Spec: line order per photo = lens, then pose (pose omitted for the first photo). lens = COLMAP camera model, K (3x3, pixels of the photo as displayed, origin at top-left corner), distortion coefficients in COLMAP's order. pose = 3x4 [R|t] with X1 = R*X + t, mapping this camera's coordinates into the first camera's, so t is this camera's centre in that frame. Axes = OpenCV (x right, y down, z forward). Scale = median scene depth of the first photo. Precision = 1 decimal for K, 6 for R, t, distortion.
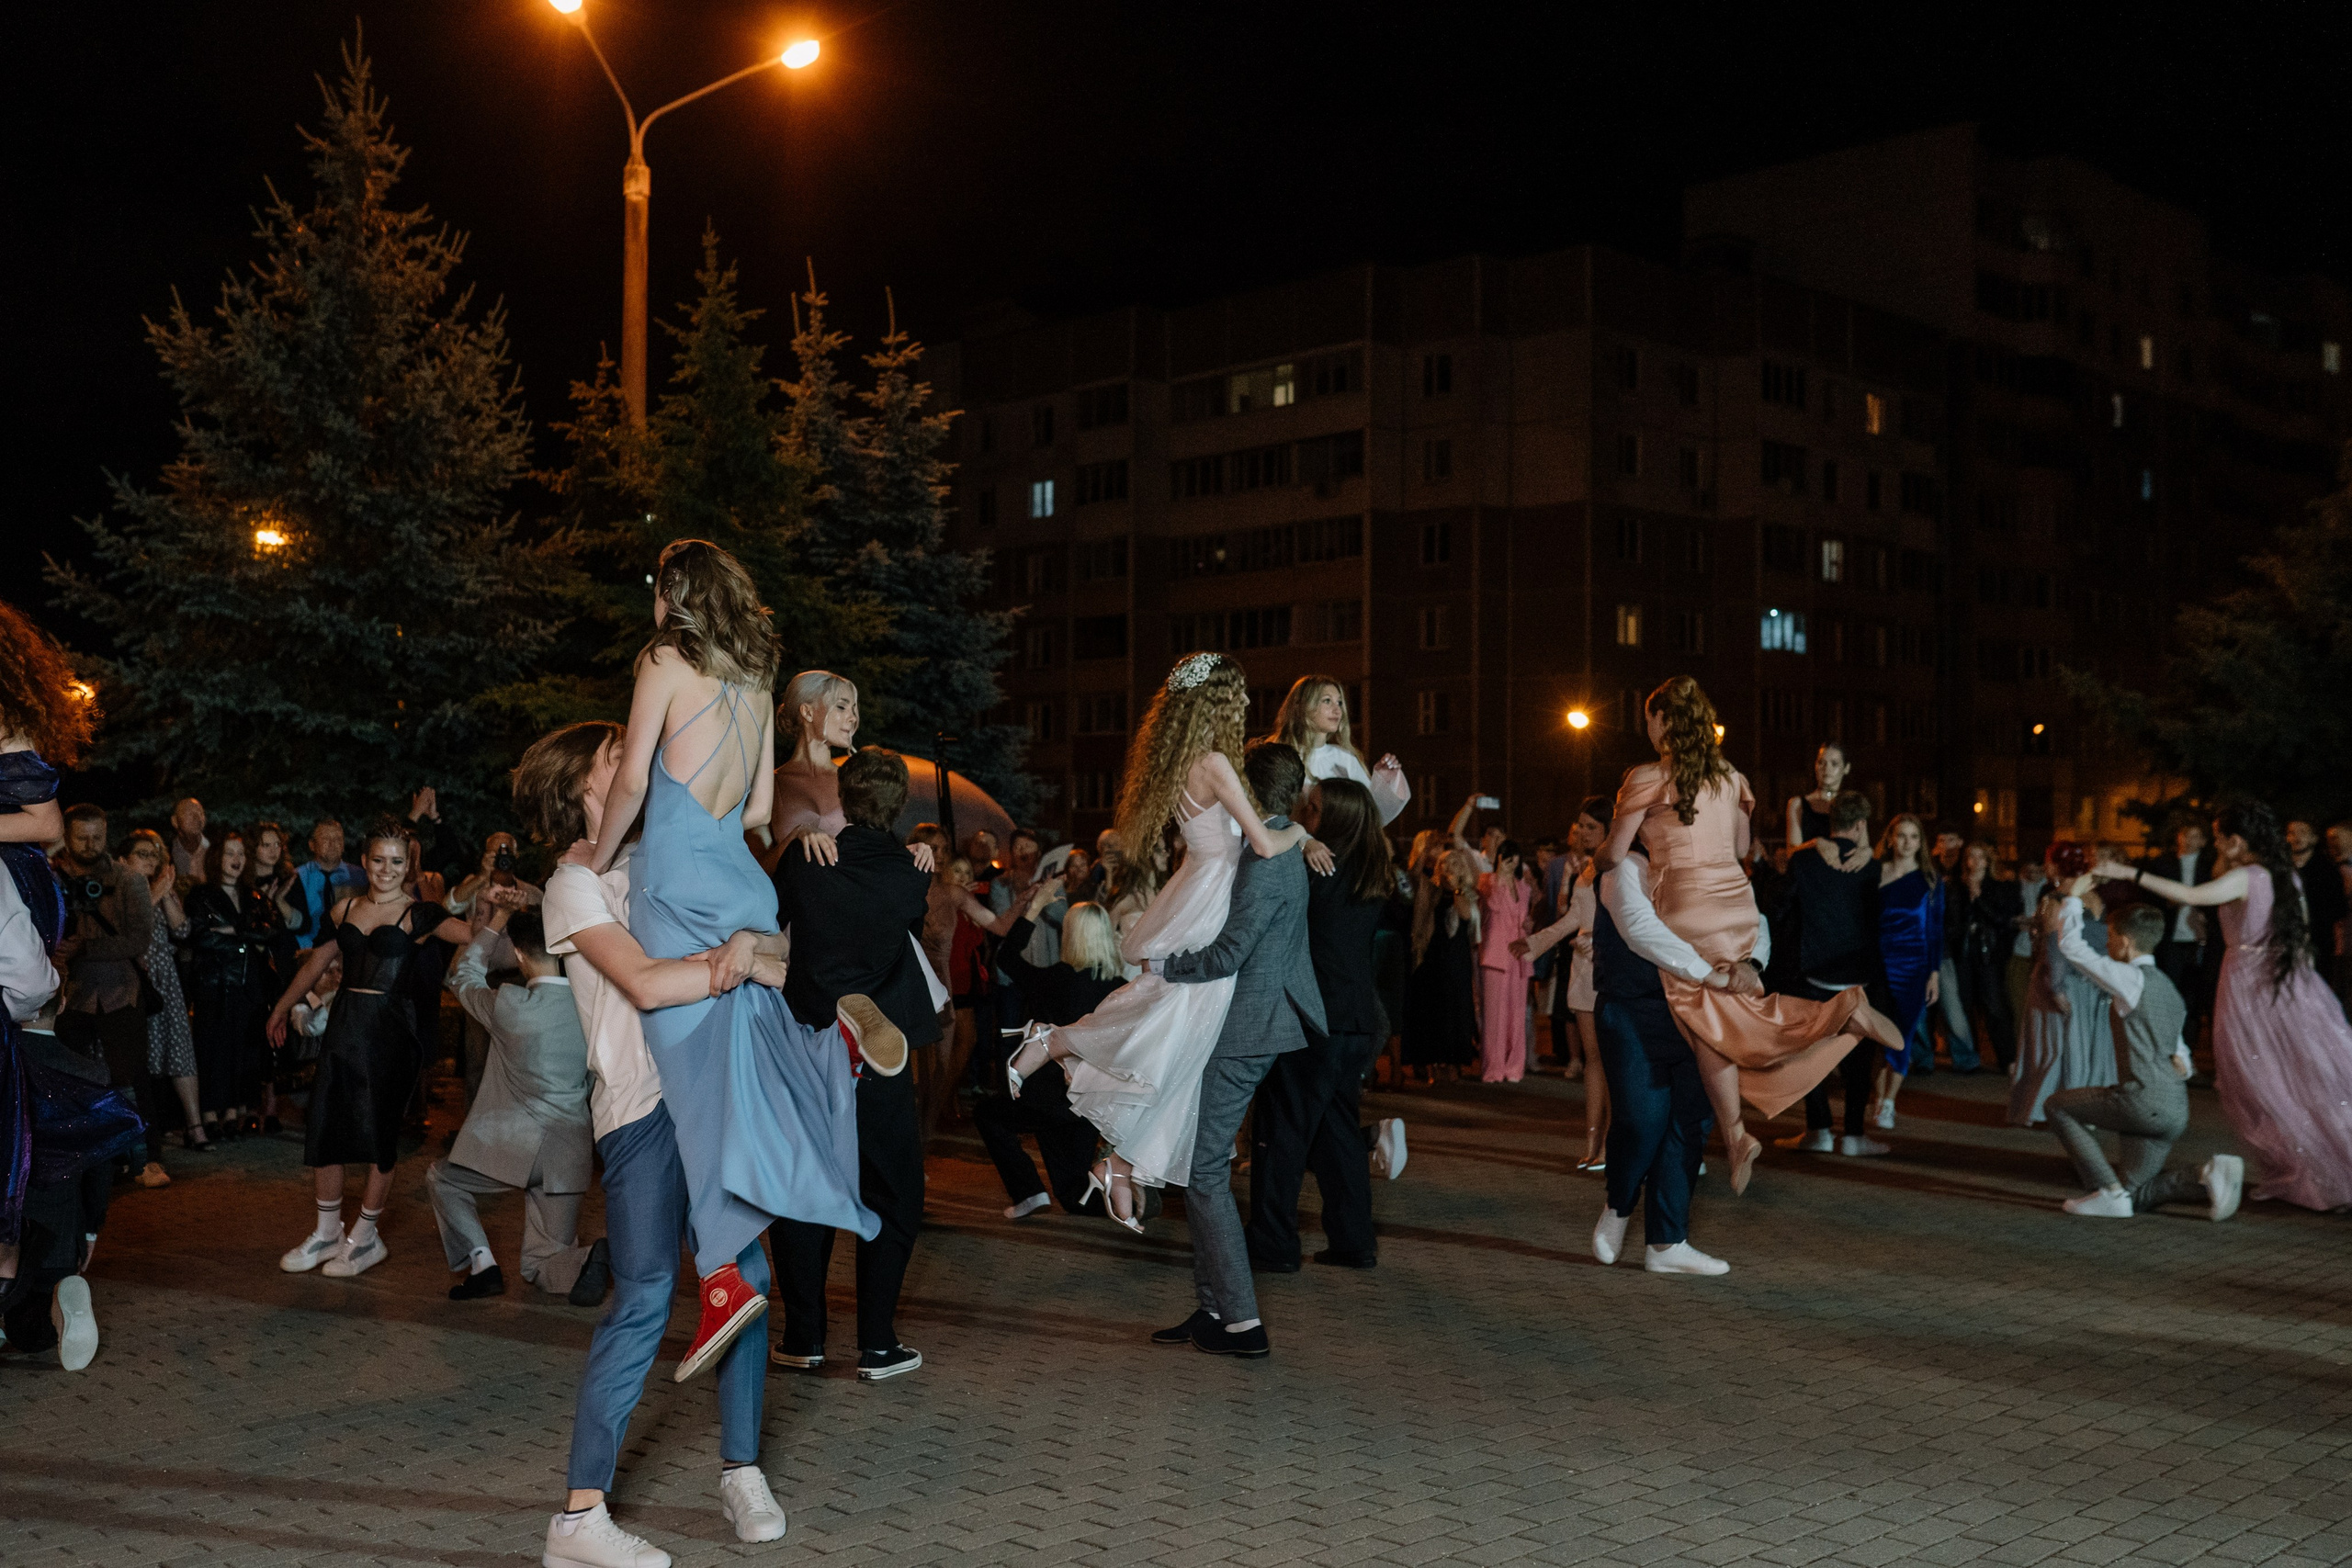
lens RADIAL K [[2276.8, 0, 1174.2], [0, 2276.8, 796.3], [0, 0, 1]] dist [0.000128, 0.008774]
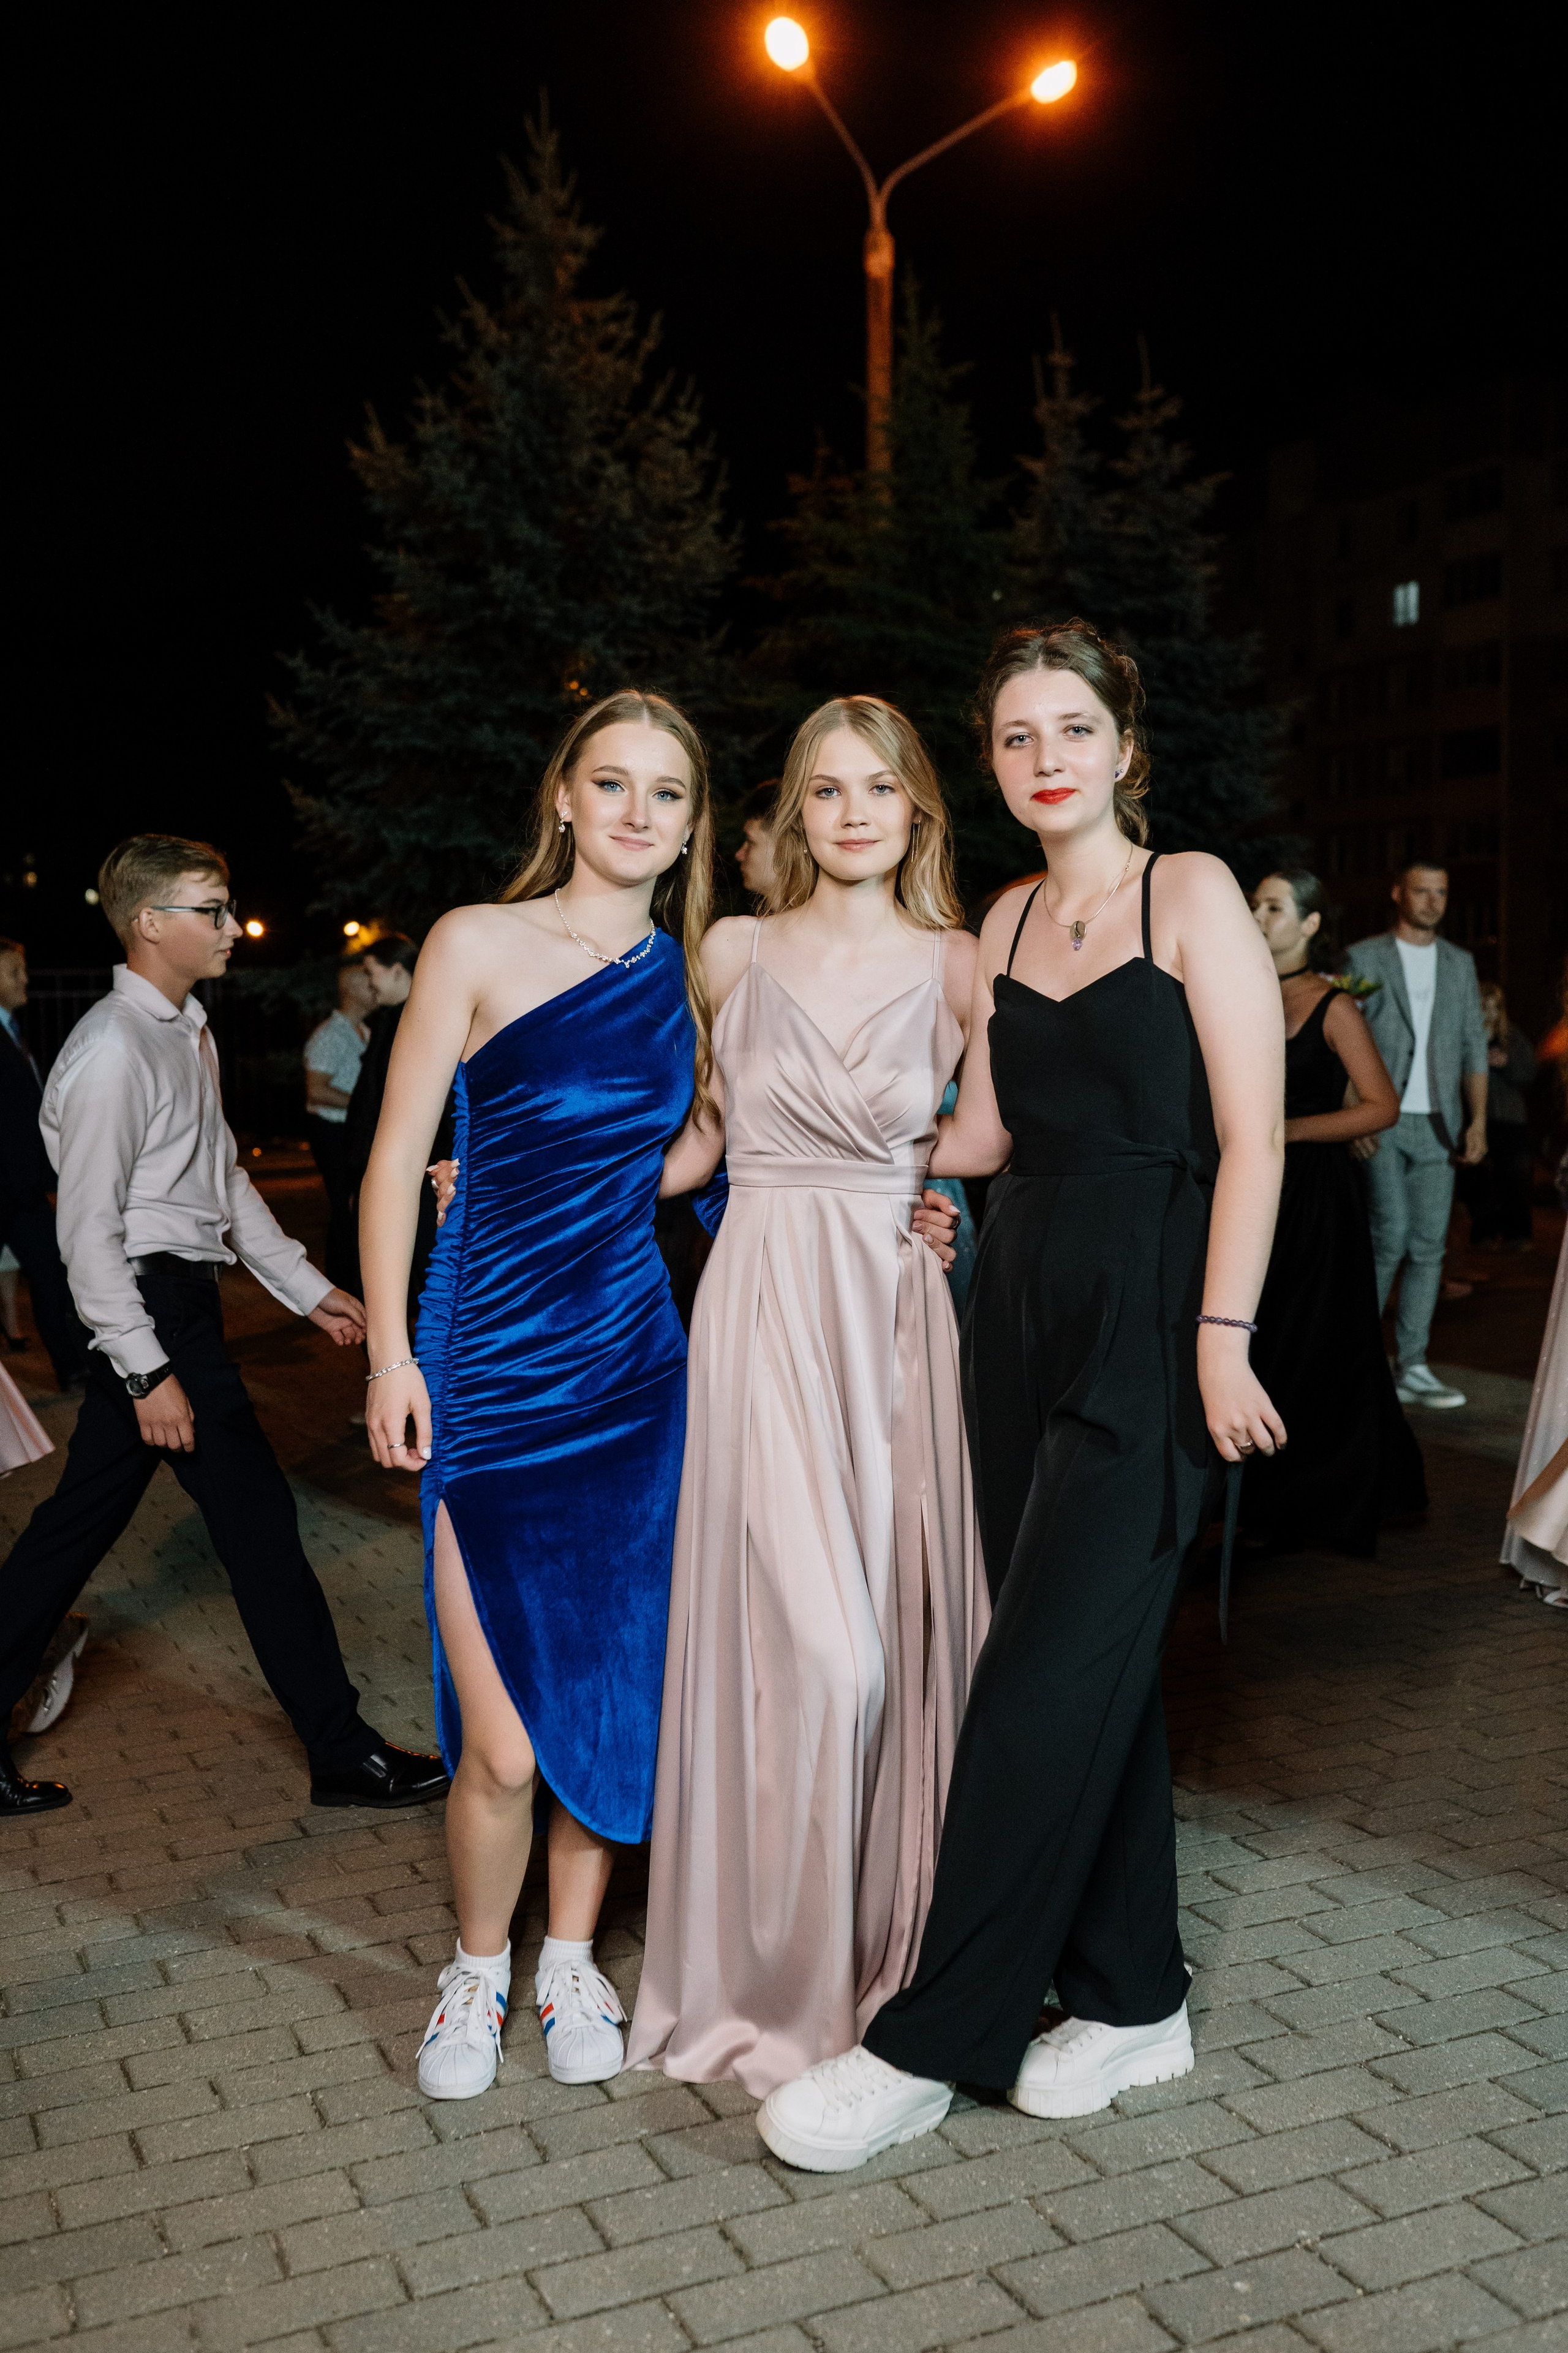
lens RADIAL K [[2277.8, 0, 784.0], [0, 2277.8, 1176.5], [0, 0, 1]] dist [0.000128, 0.008774]
pose [[0.943798, 0.007758, -0.330432, 0.042826], [0.026219, 0.994817, 0.098246, 0.009420], [0.329482, -0.101389, 0.938702, 0.120639]]
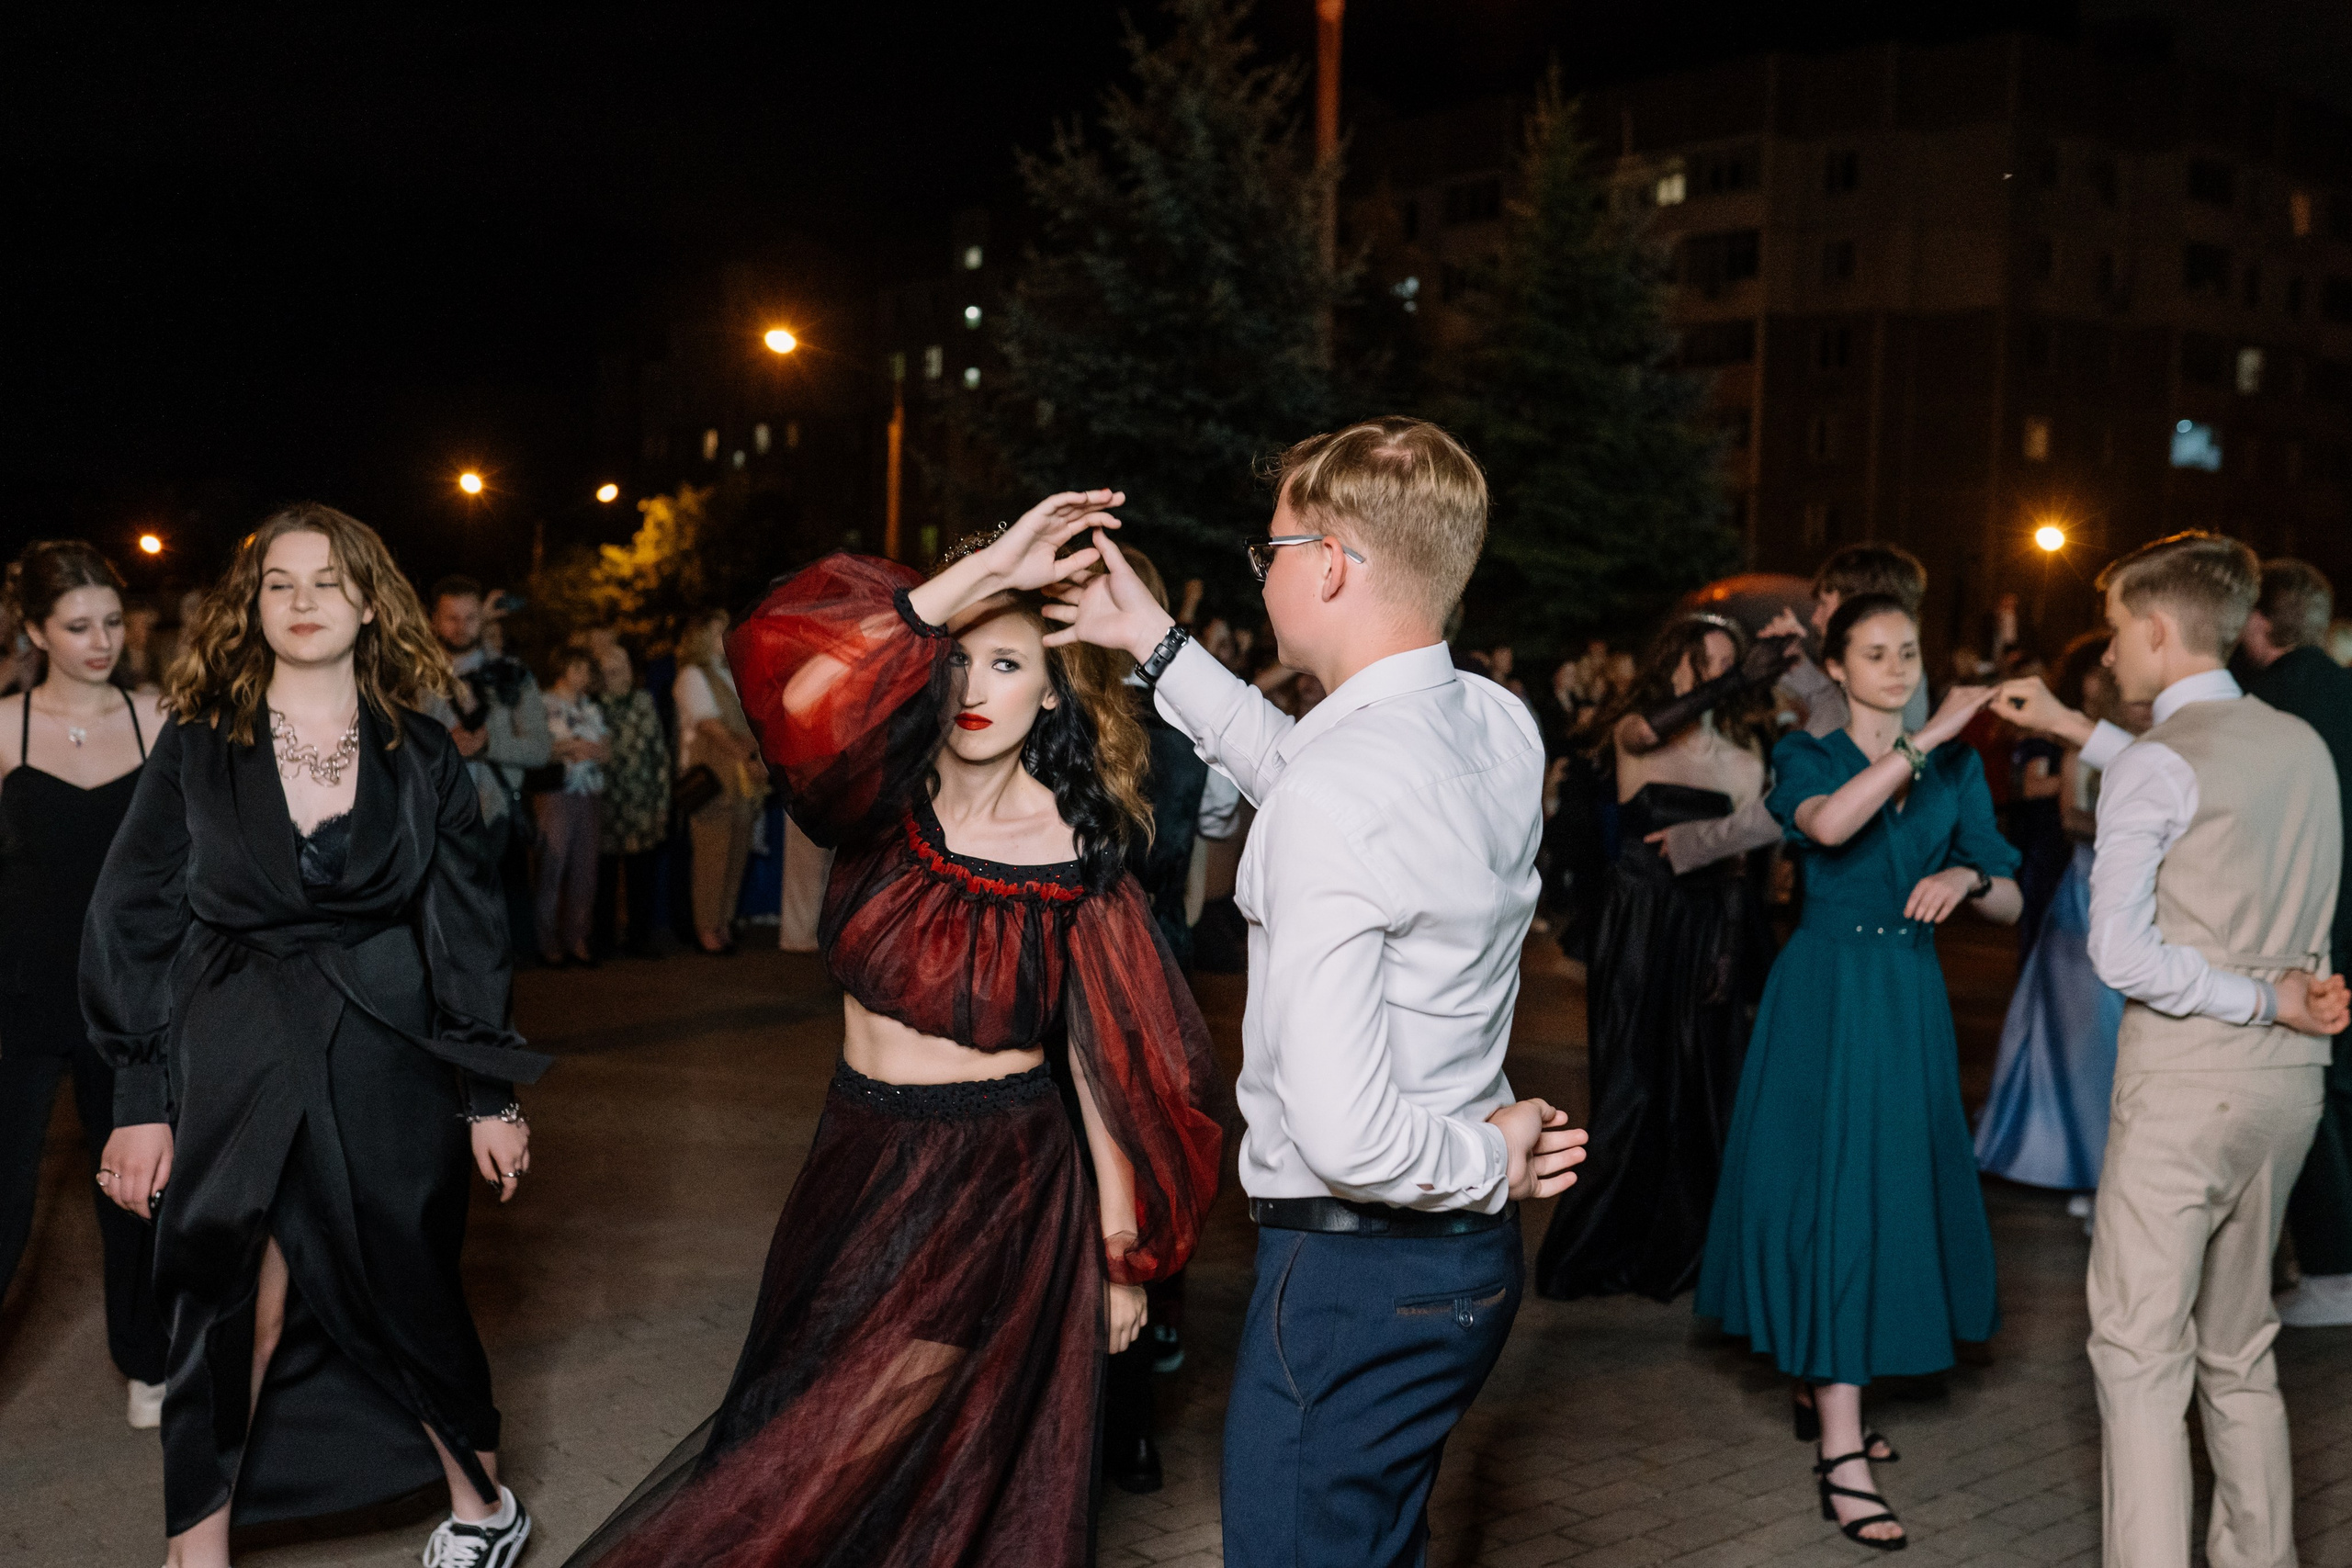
lens RADIAL K [[2368.5, 0, 1176.0], [0, 2368.5, 784.0], [0, 0, 1]] dist [0.007379, 0.007515]
pose [[0.996724, 0.024880, -0.076951, -0.279388], [-0.018887, 0.996801, 0.077657, -0.001555], [0.078637, -0.075949, 0.994006, -0.111342]]
